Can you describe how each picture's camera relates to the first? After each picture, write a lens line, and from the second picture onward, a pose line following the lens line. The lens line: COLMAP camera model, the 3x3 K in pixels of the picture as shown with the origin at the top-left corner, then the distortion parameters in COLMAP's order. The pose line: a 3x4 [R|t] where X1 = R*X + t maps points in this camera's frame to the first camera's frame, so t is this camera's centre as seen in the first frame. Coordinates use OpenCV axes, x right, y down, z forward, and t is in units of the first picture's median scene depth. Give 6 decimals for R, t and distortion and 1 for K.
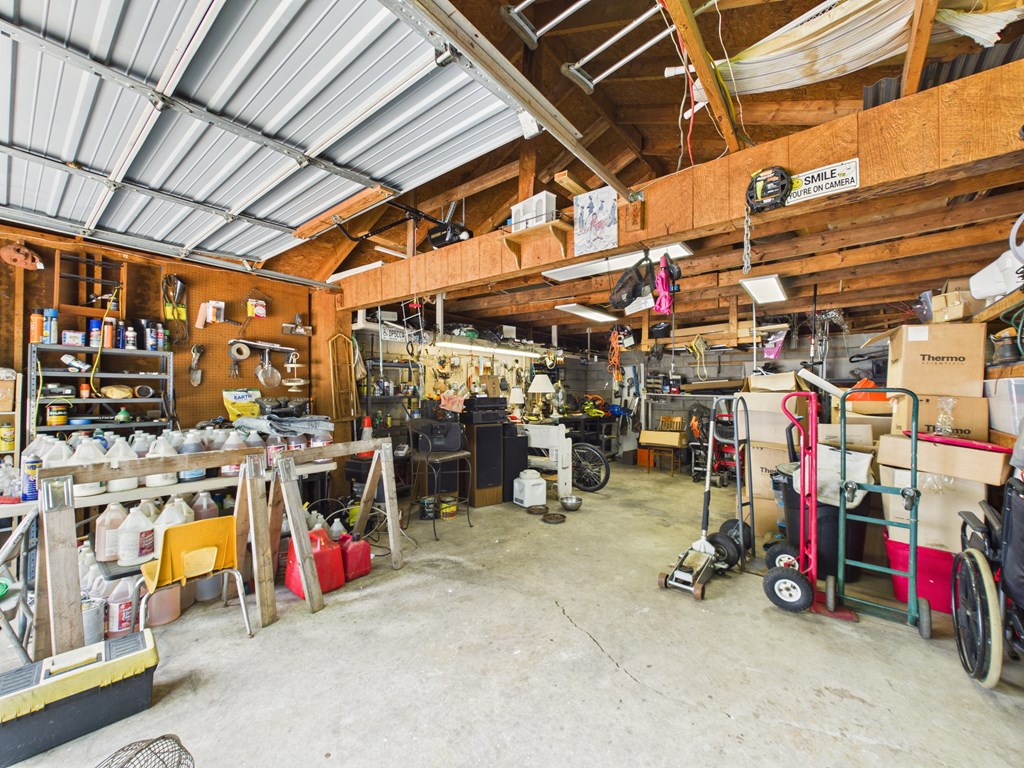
lens RADIAL K [[414.4, 0, 510.6], [0, 414.4, 387.5], [0, 0, 1]] dist [0.003748, -0.000198]
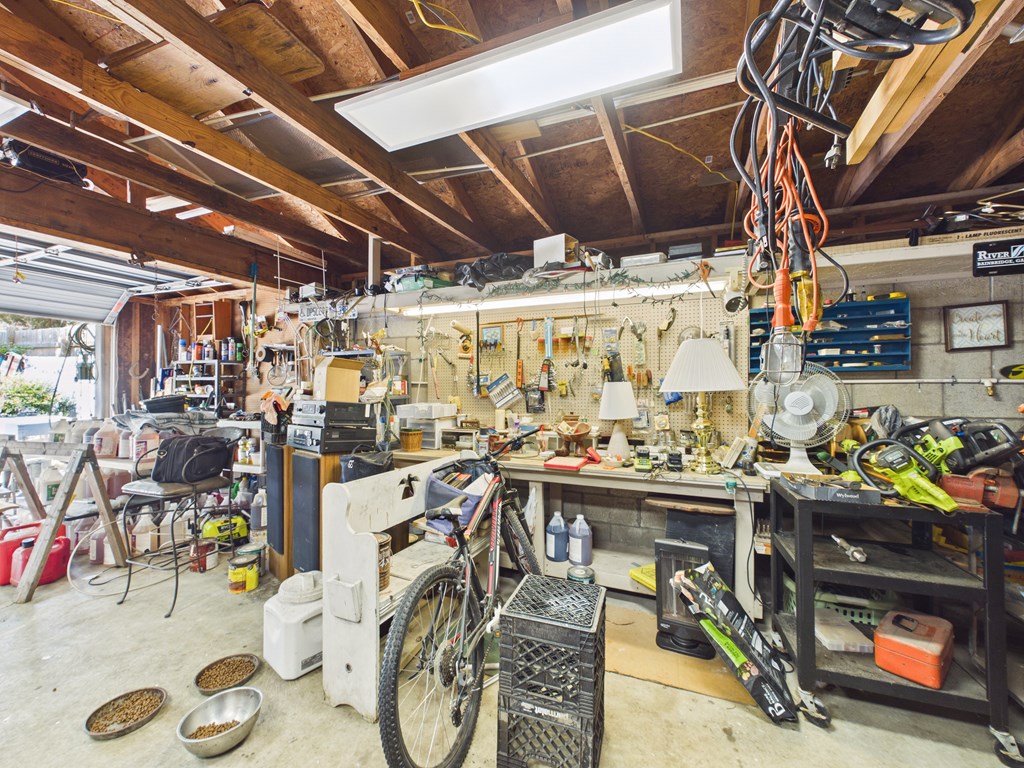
lens RADIAL K [[414.4, 0, 511.8], [0, 414.4, 386.6], [0, 0, 1]] dist [0.003748, -0.000198]
pose [[0.257875, -0.008463, -0.966141, 0.410224], [0.016058, 0.999861, -0.004472, 0.007008], [0.966045, -0.014361, 0.257975, 0.874632]]
